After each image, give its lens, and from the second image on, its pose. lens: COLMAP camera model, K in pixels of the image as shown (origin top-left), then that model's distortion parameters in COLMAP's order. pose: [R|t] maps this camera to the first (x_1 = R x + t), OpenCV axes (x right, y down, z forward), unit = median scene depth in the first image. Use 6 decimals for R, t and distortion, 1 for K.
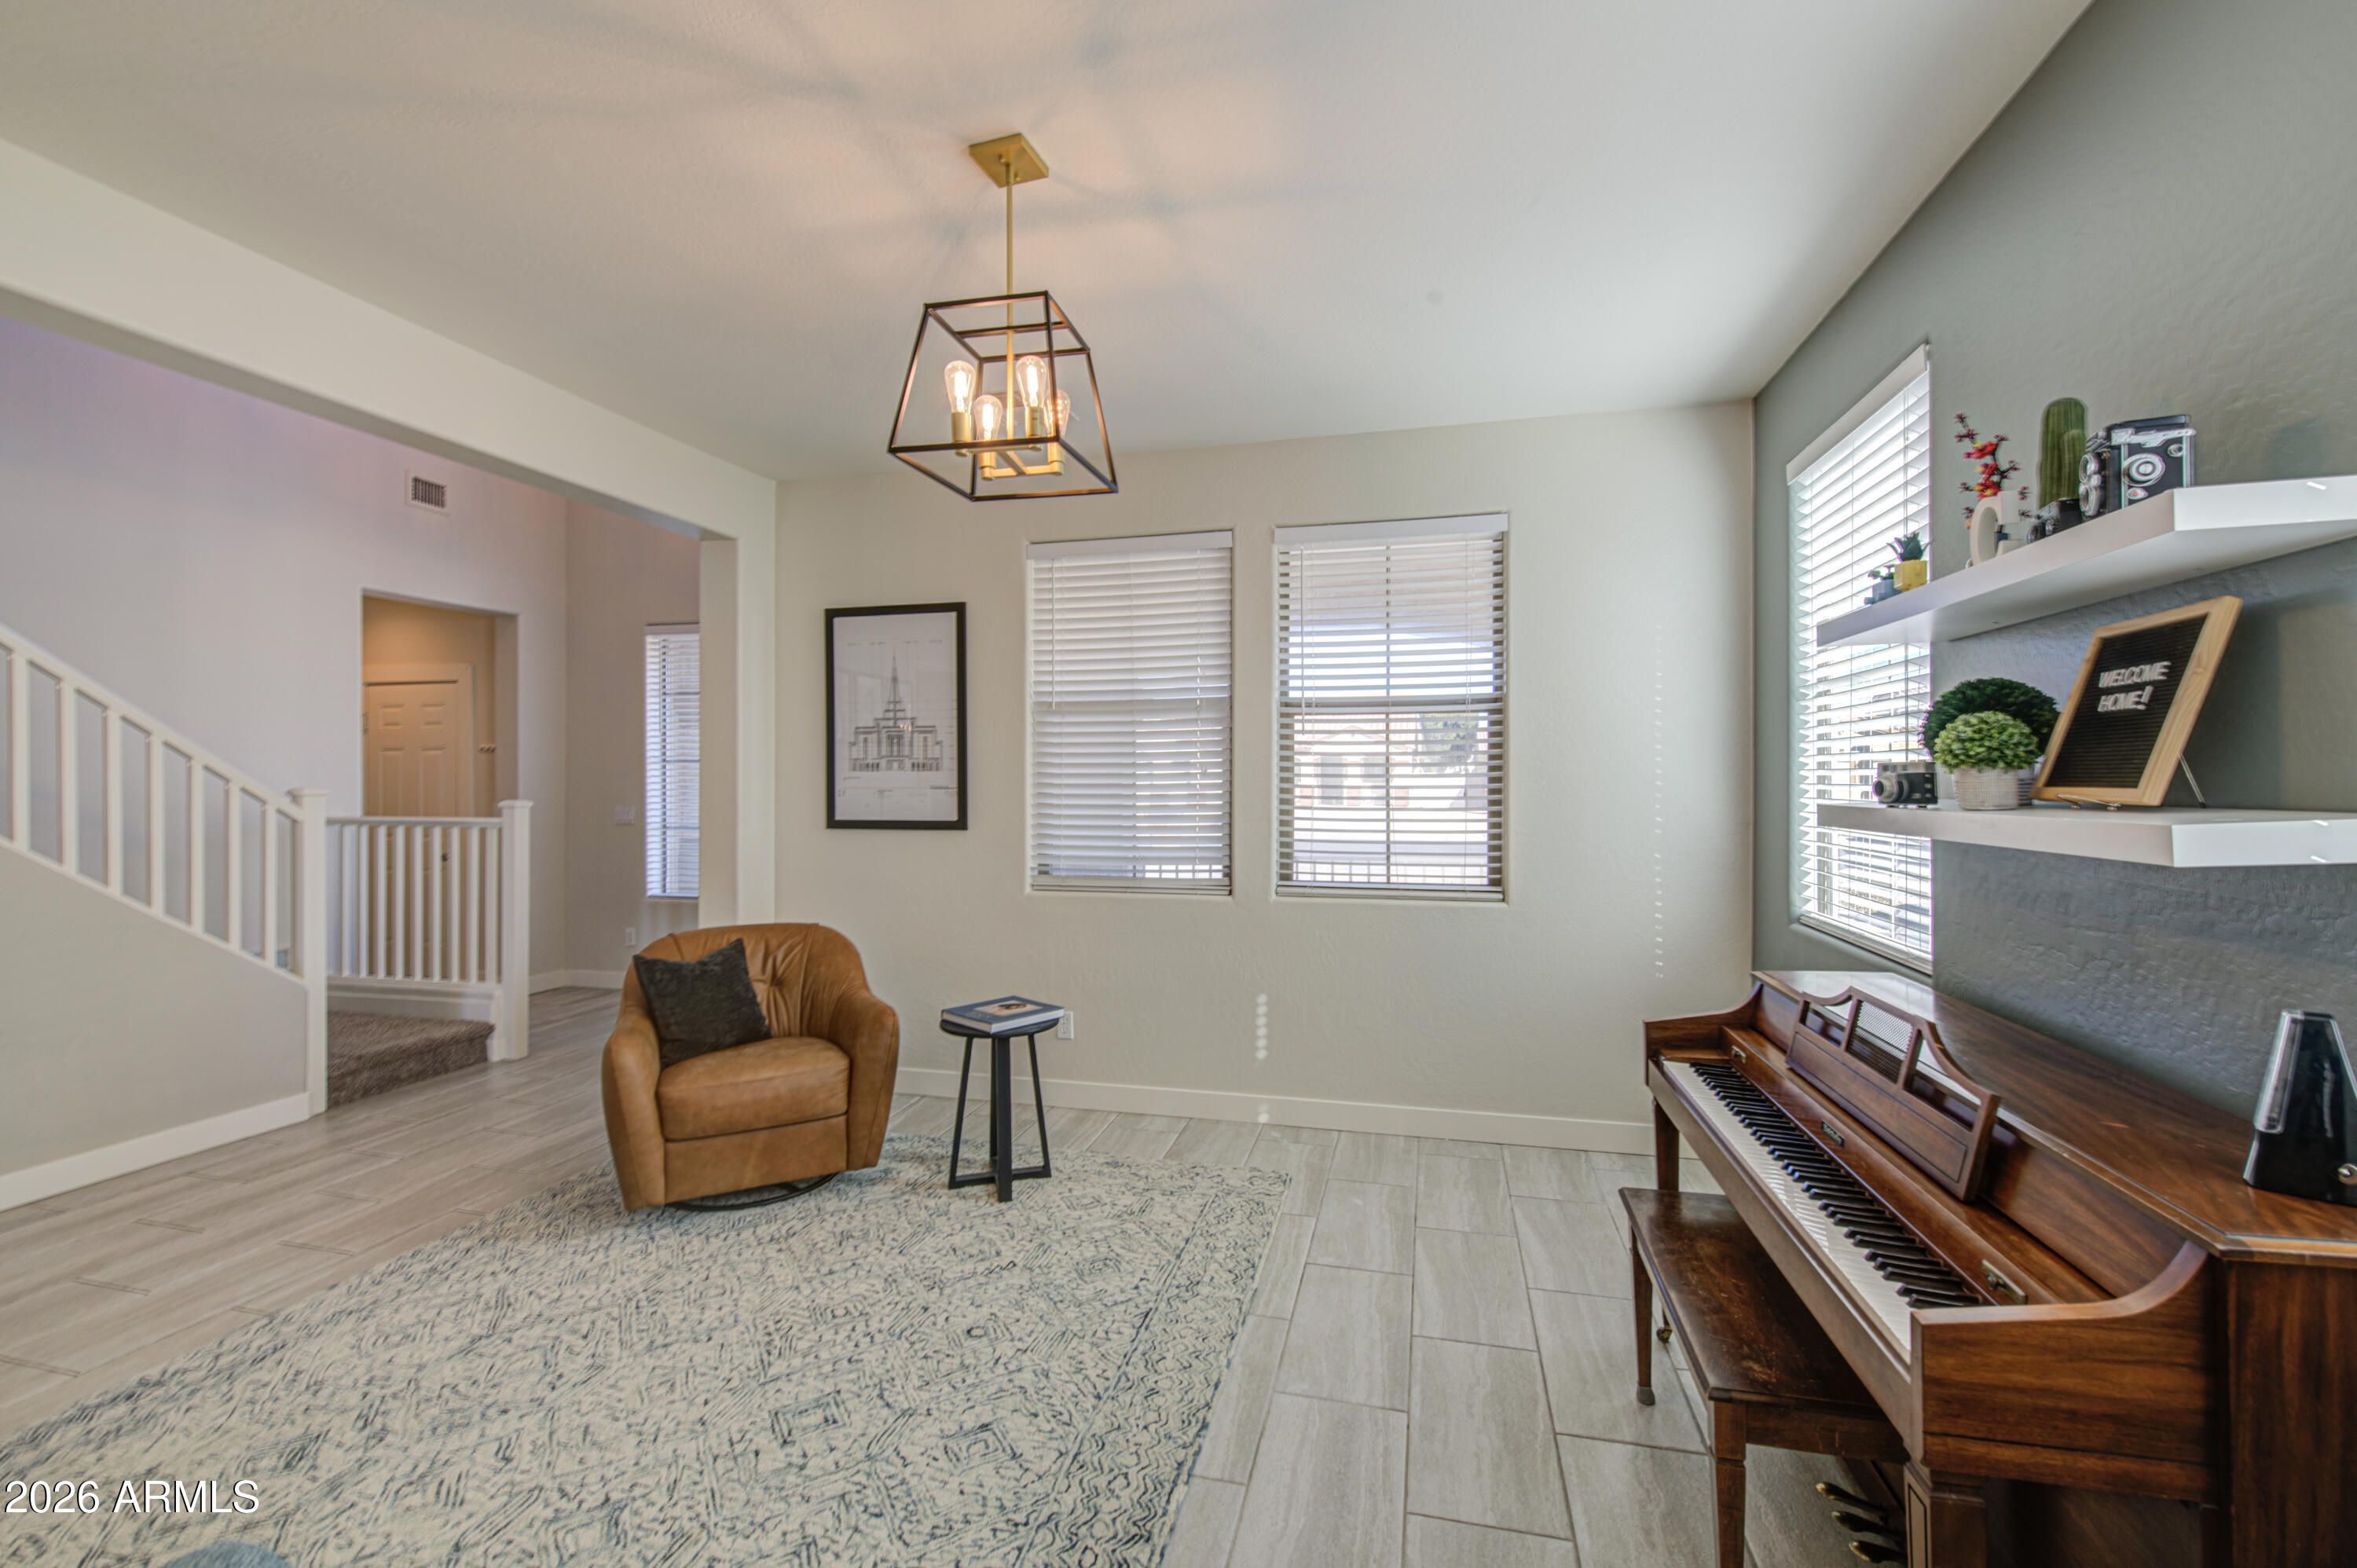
lens RADIAL K [[968.2, 0, 1194.3], [0, 968.2, 789.6], [0, 0, 1]] dist [-0.000887, -0.000587]
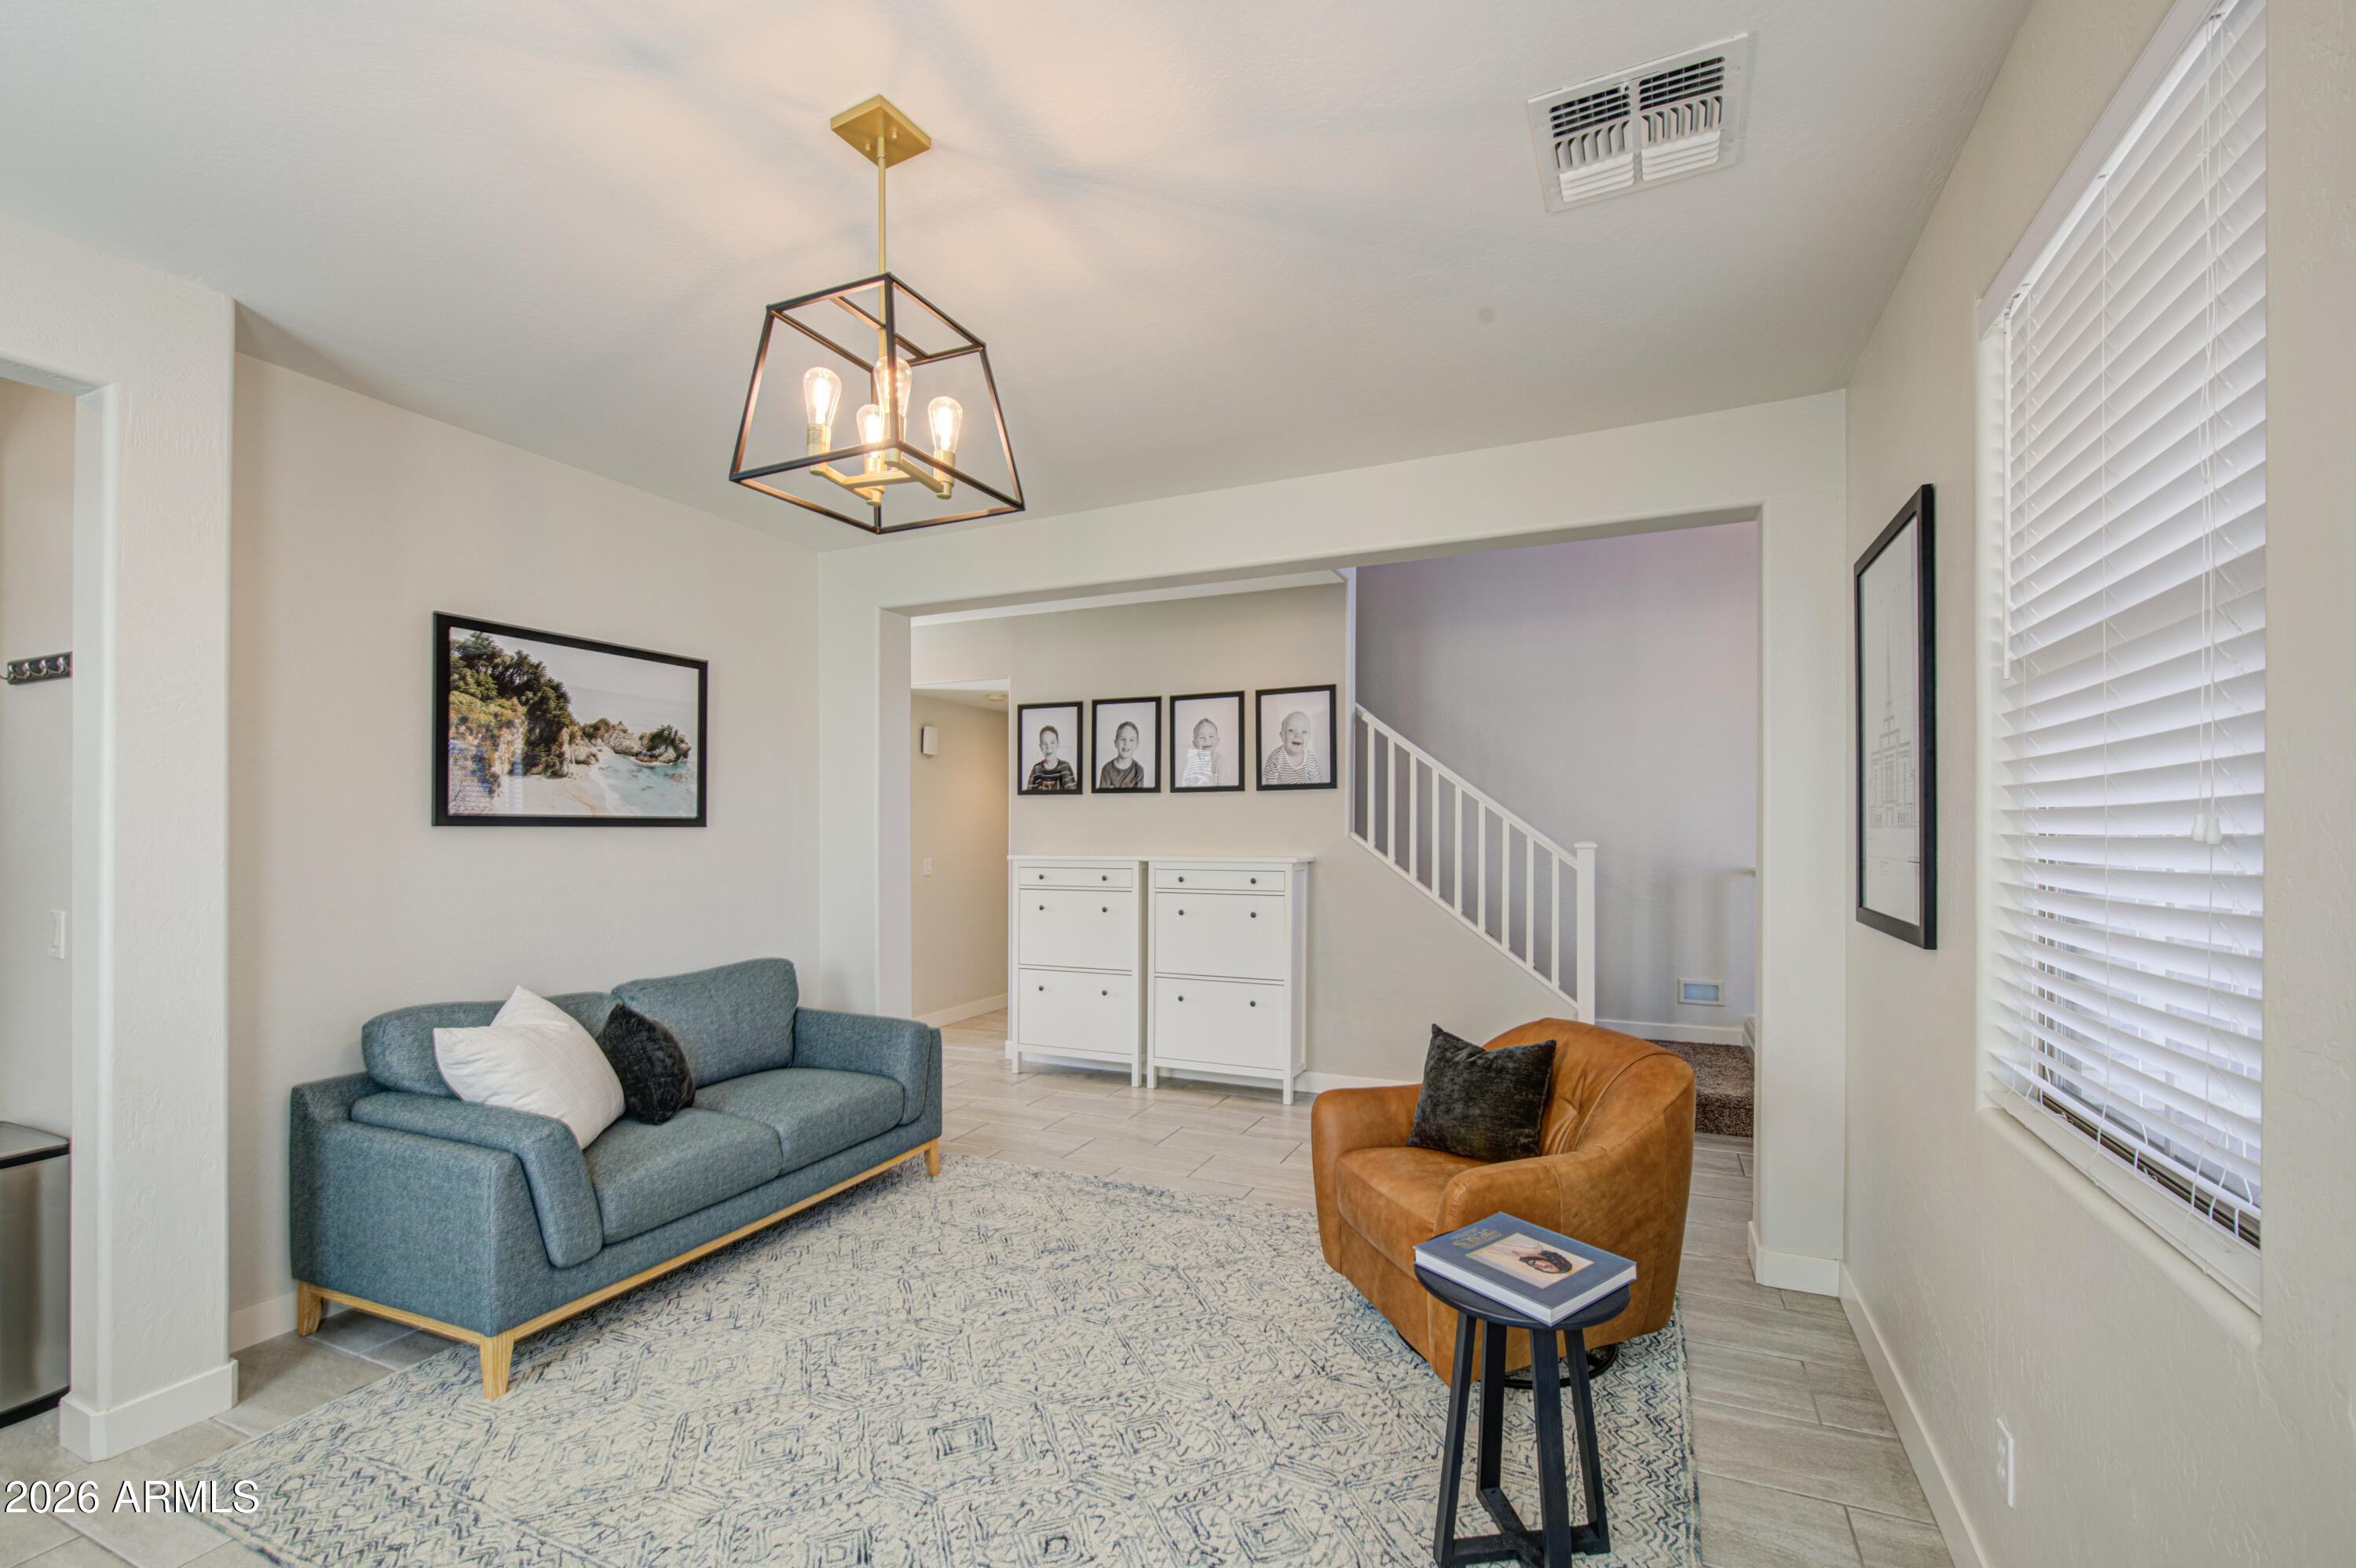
lens RADIAL K [[967.7, 0, 1193.7], [0, 967.7, 789.6], [0, 0, 1]] dist [-0.000887, -0.000587]
pose [[-0.169991, -0.035462, -0.984807, 0.441004], [-0.006647, 0.999371, -0.034839, -0.024491], [0.985423, 0.000623, -0.170119, 0.981341]]
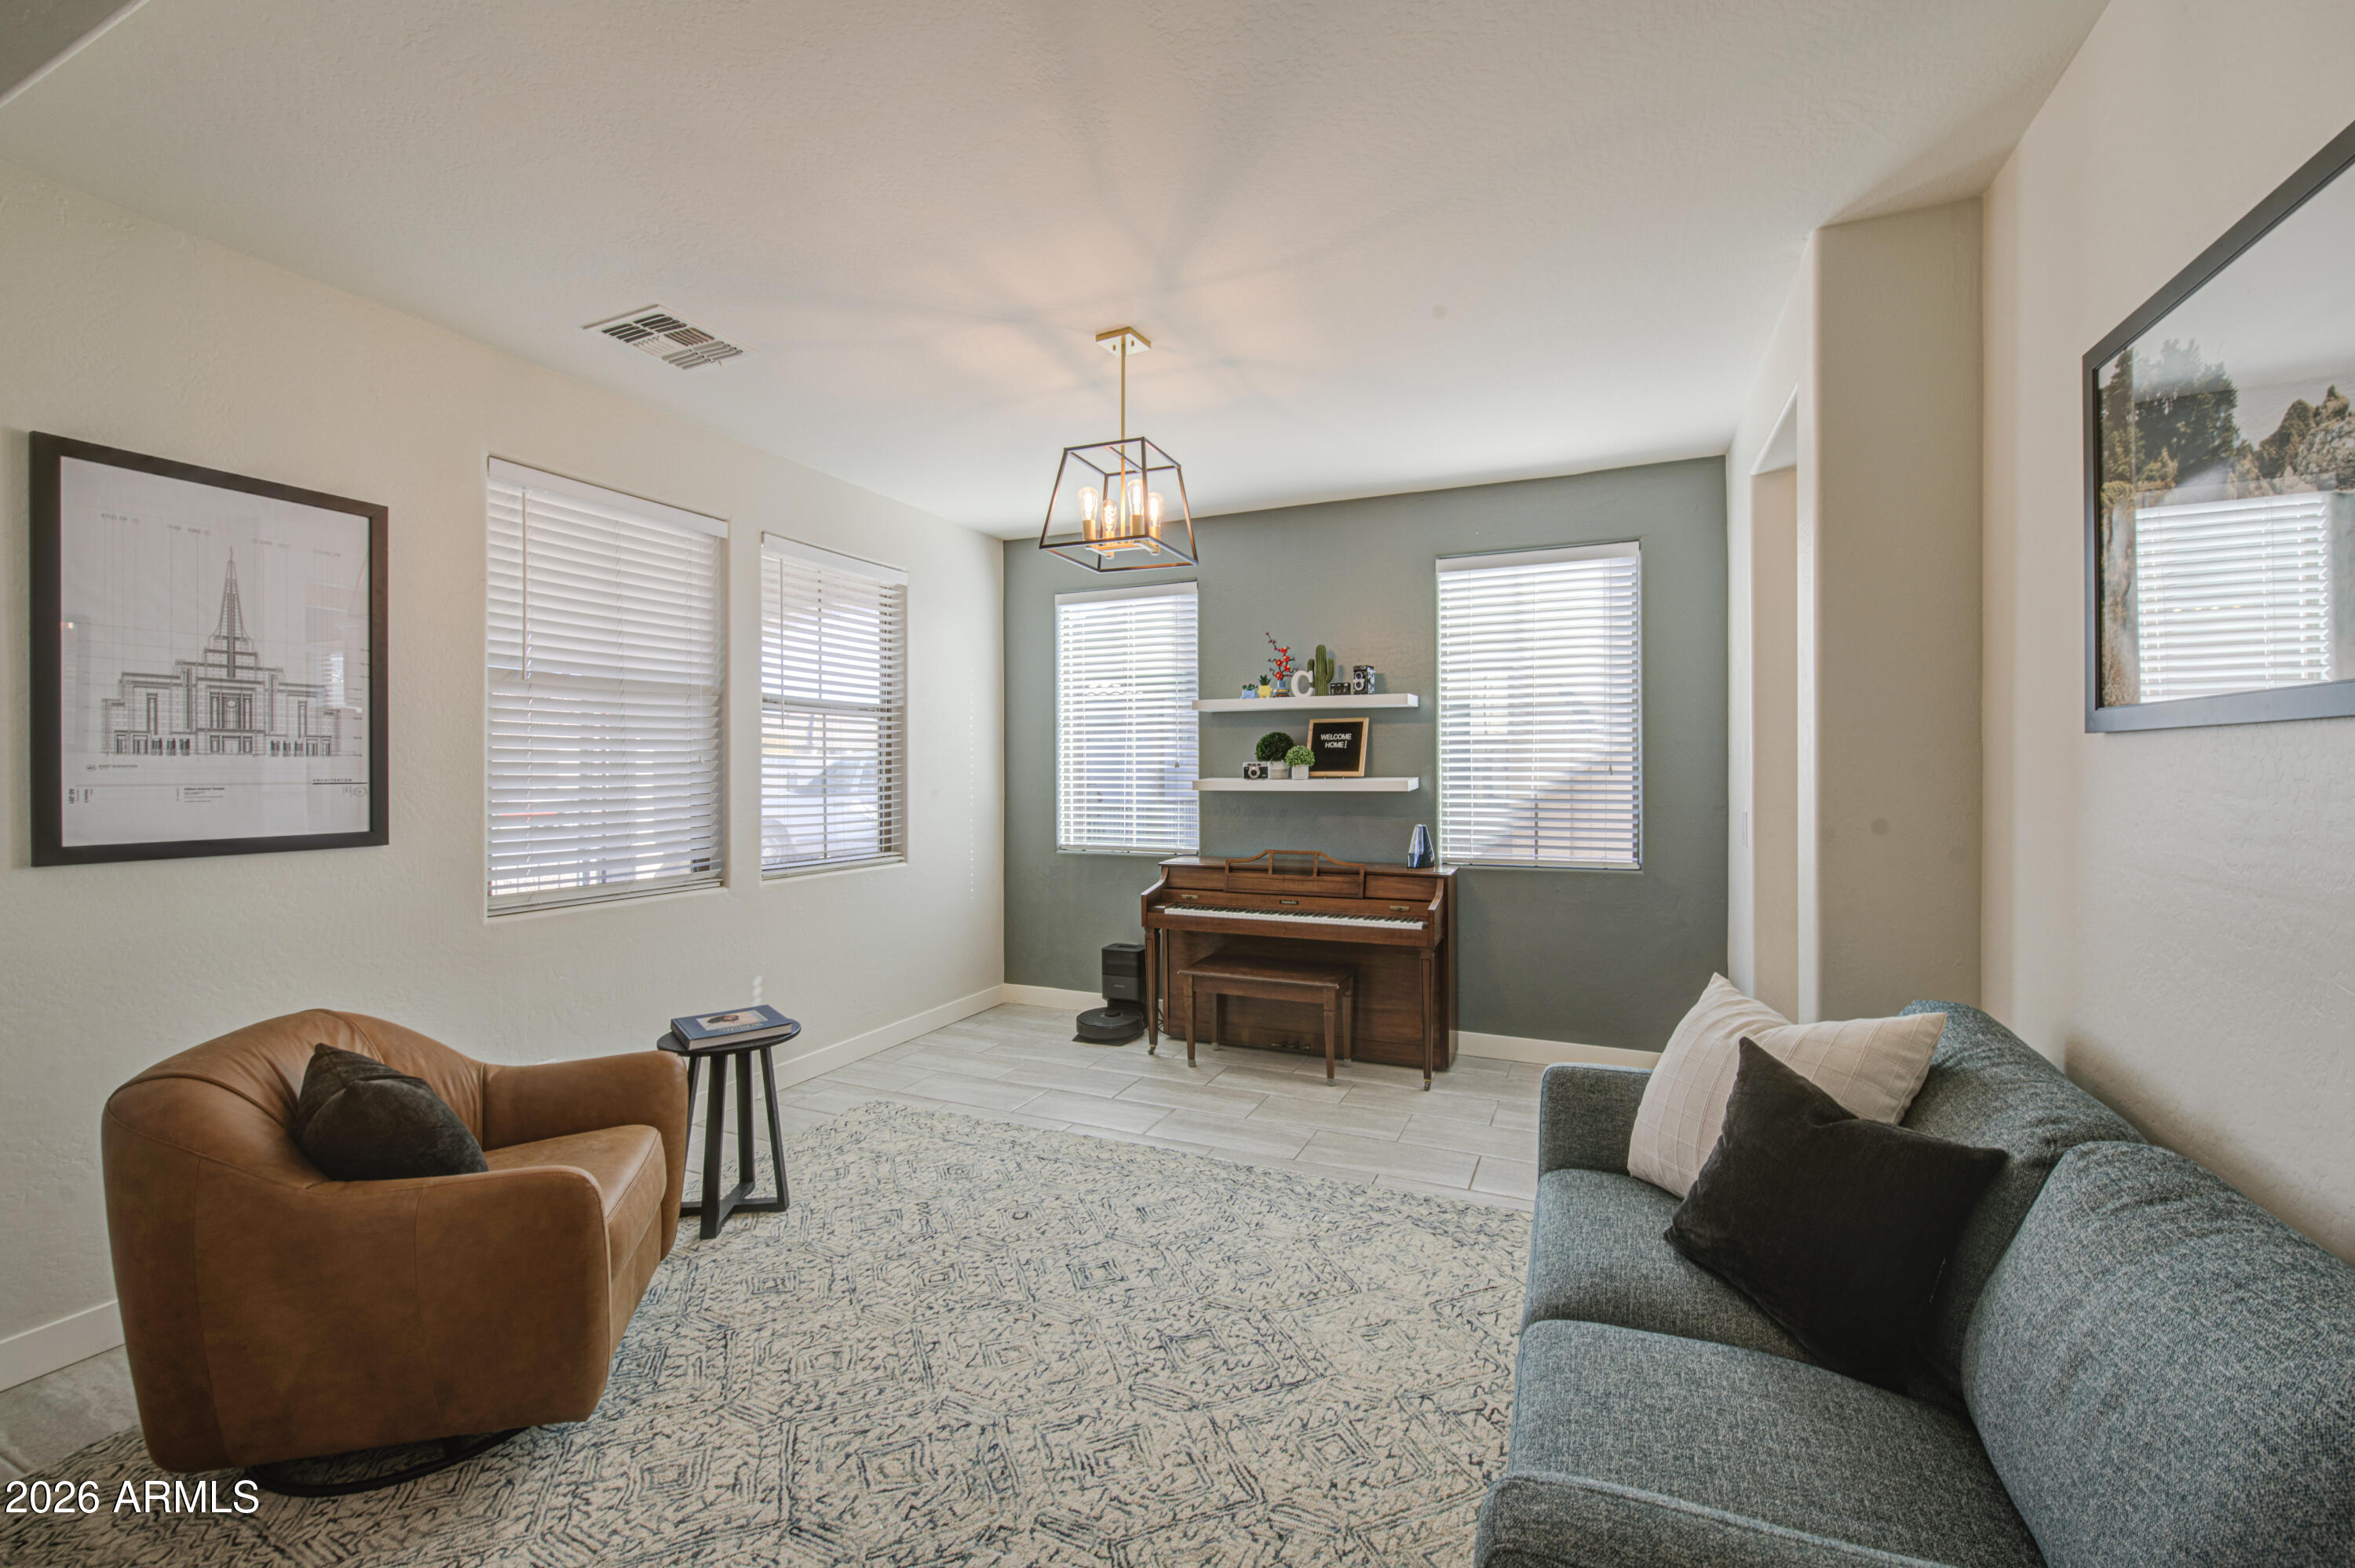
lens RADIAL K [[967.3, 0, 1193.2], [0, 967.3, 789.6], [0, 0, 1]] dist [-0.000887, -0.000587]
pose [[0.164476, -0.018448, 0.986209, -1.099205], [0.013512, 0.999773, 0.016449, 0.000024], [-0.986289, 0.010620, 0.164688, 0.451836]]
